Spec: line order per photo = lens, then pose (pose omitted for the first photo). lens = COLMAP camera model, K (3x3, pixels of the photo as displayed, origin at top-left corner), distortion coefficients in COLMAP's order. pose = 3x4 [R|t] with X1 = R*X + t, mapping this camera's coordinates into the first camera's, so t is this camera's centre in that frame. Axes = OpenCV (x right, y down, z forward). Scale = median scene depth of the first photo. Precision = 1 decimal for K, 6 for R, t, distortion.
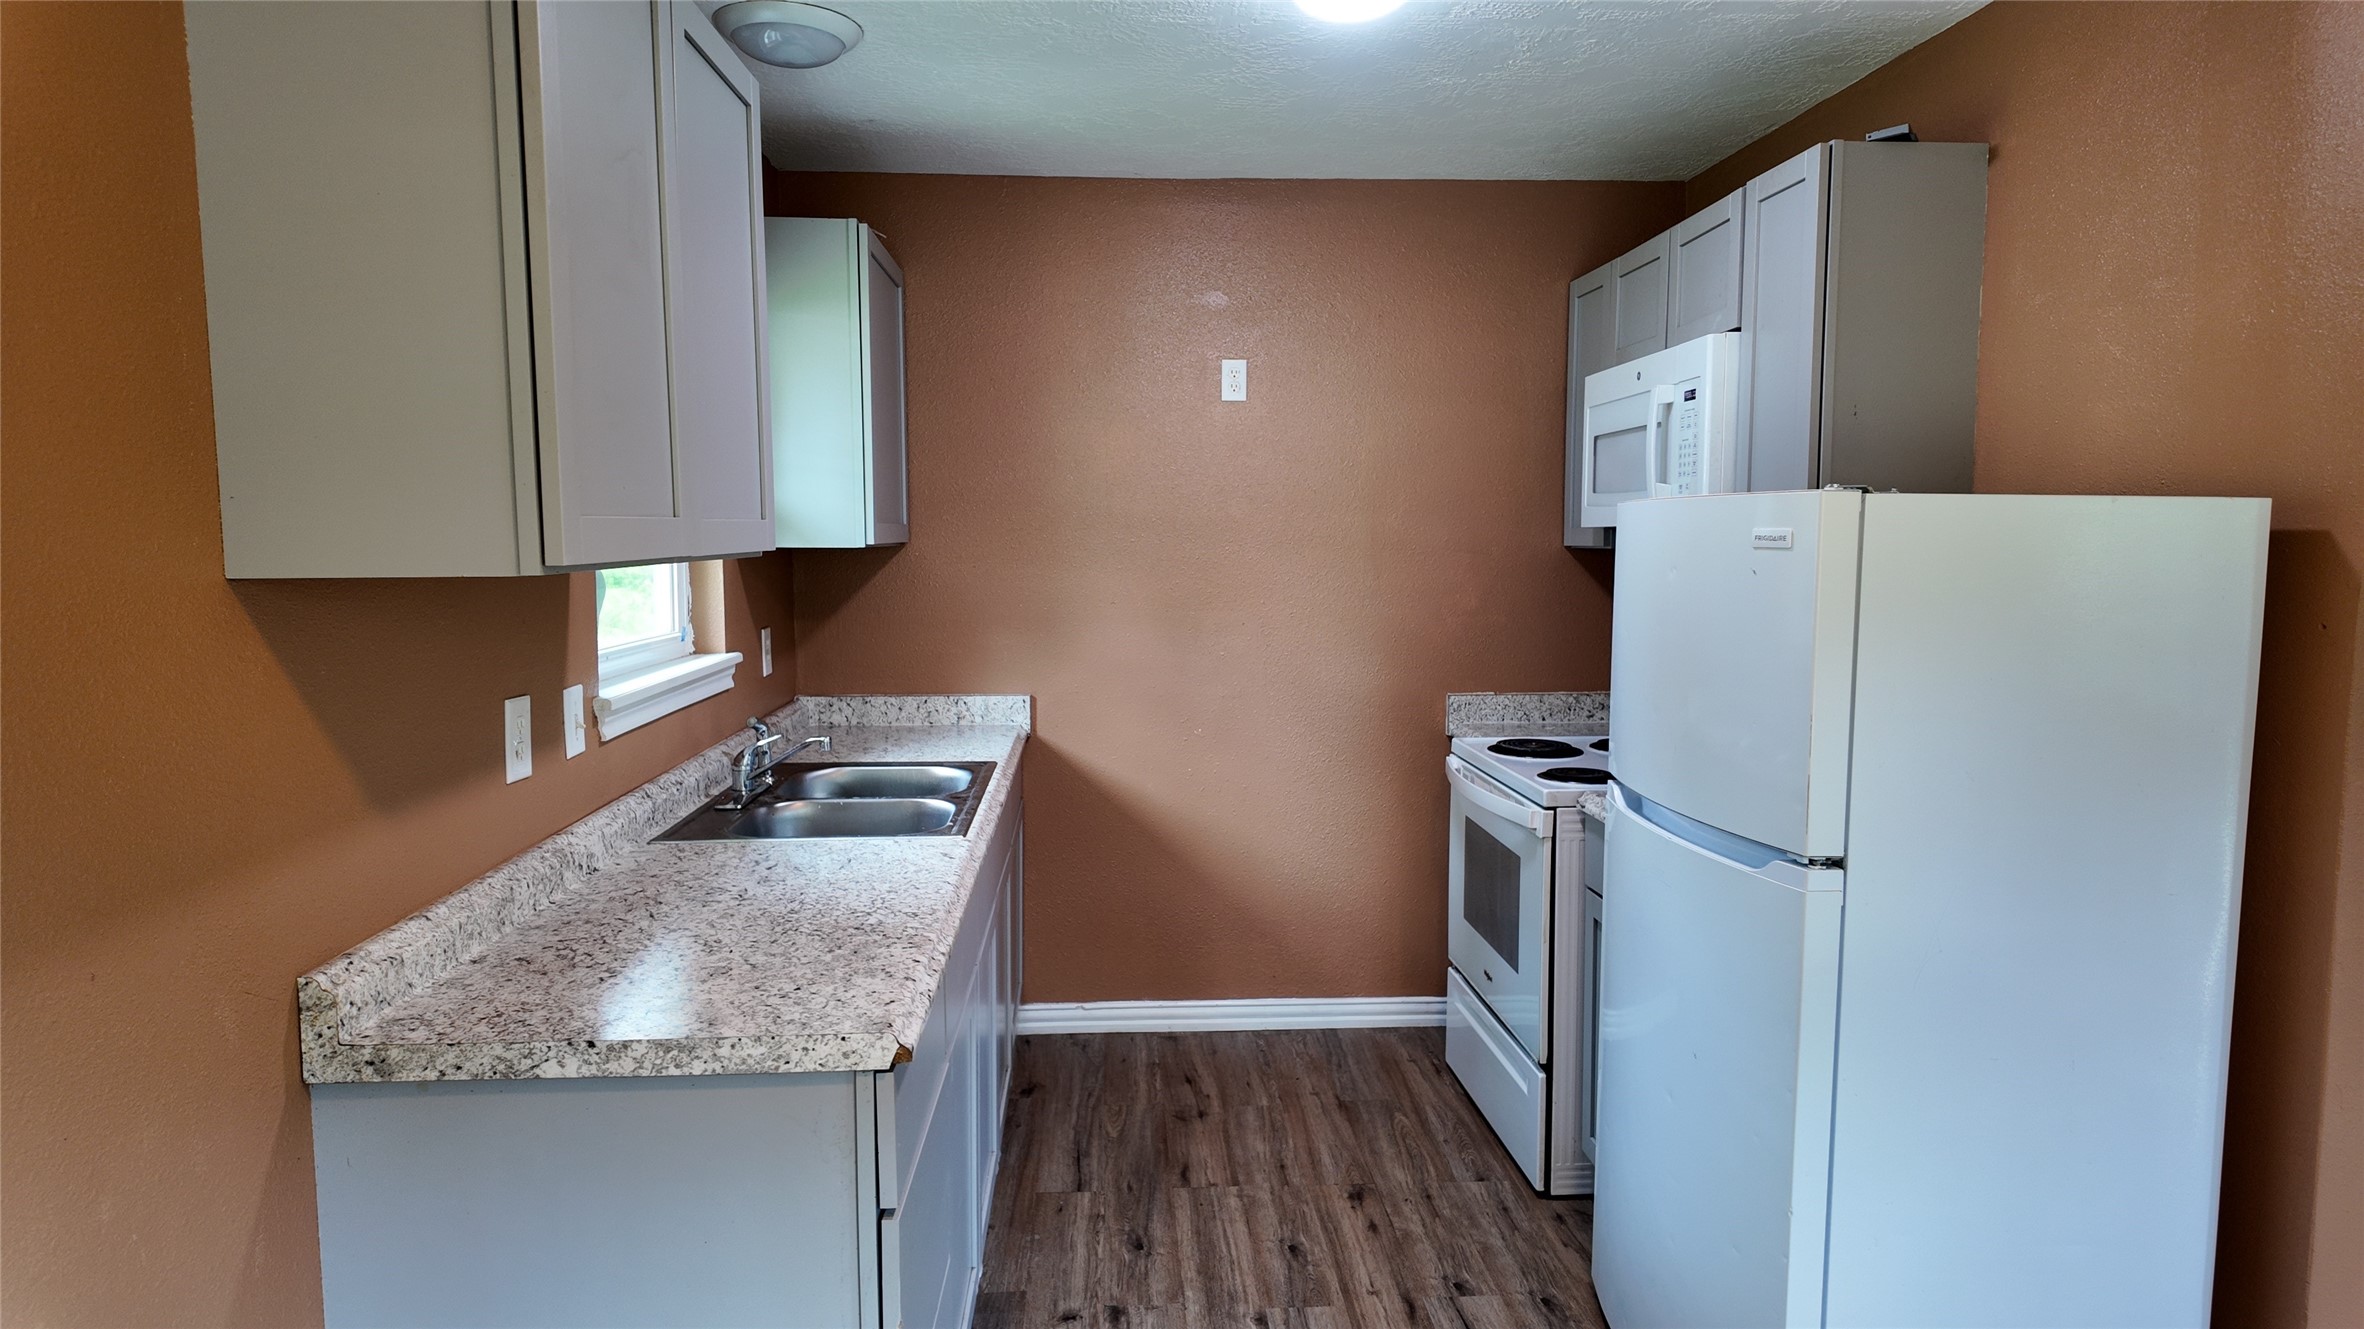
lens RADIAL K [[1378.2, 0, 1182.0], [0, 1378.2, 664.5], [0, 0, 1]] dist [0.115013, -0.095550]
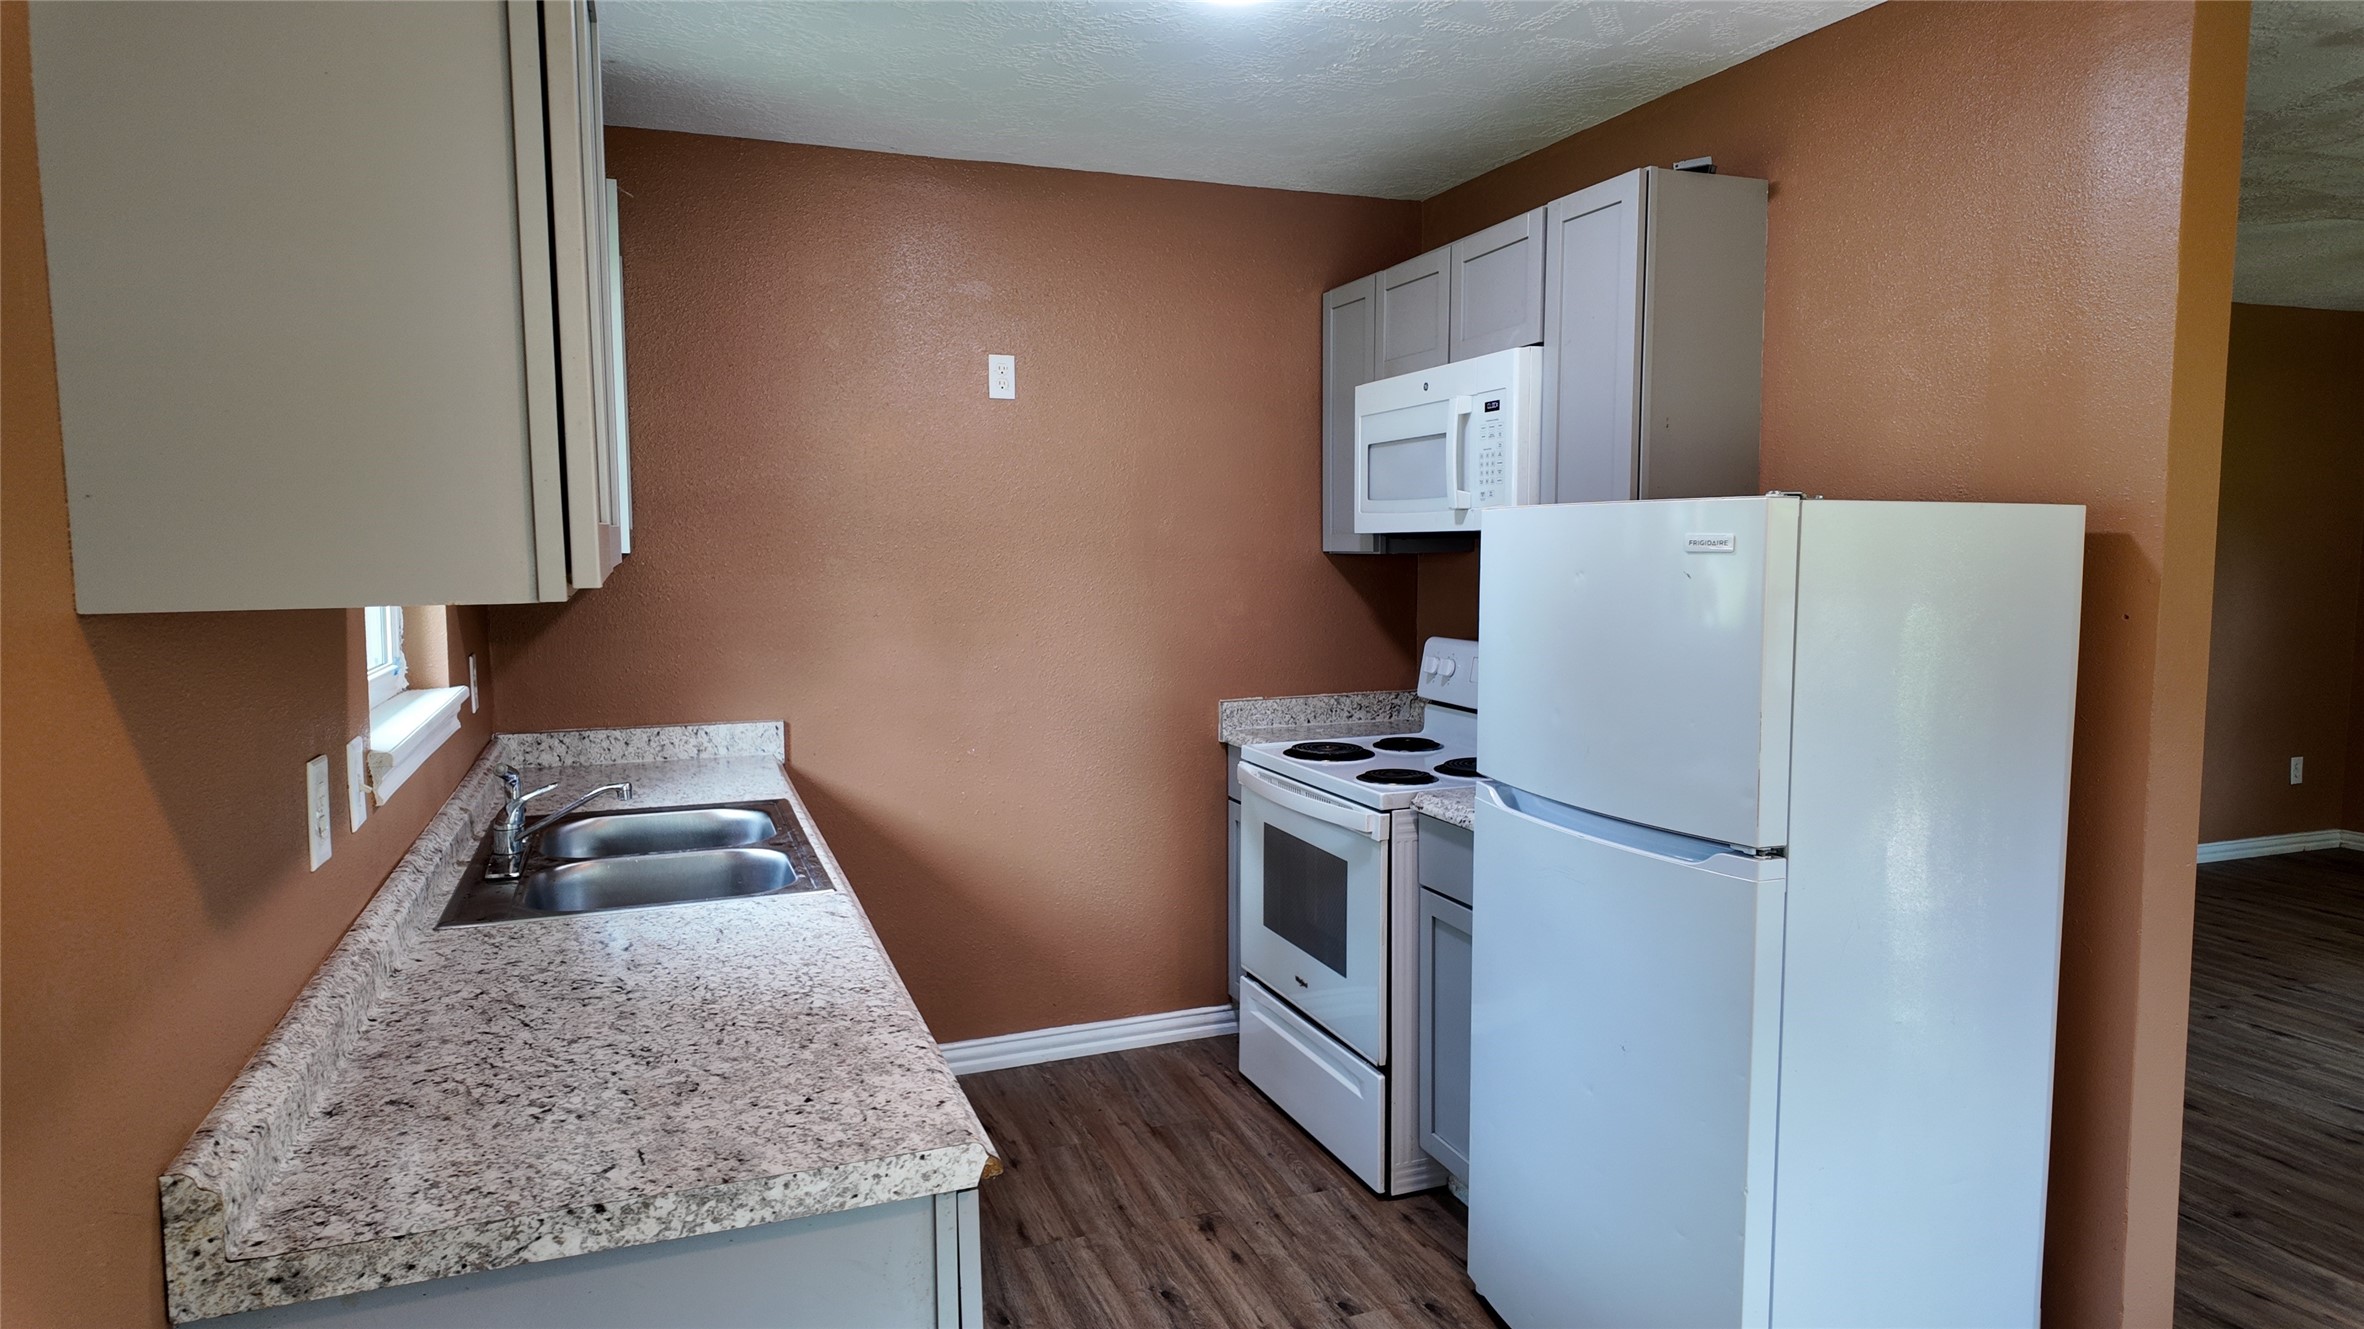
lens RADIAL K [[1382.3, 0, 1182.0], [0, 1382.3, 664.5], [0, 0, 1]] dist [0.080928, -0.038112]
pose [[0.956968, -0.031922, 0.288432, -0.178927], [0.033075, 0.999452, 0.000876, -0.009640], [-0.288302, 0.008701, 0.957500, 0.091226]]
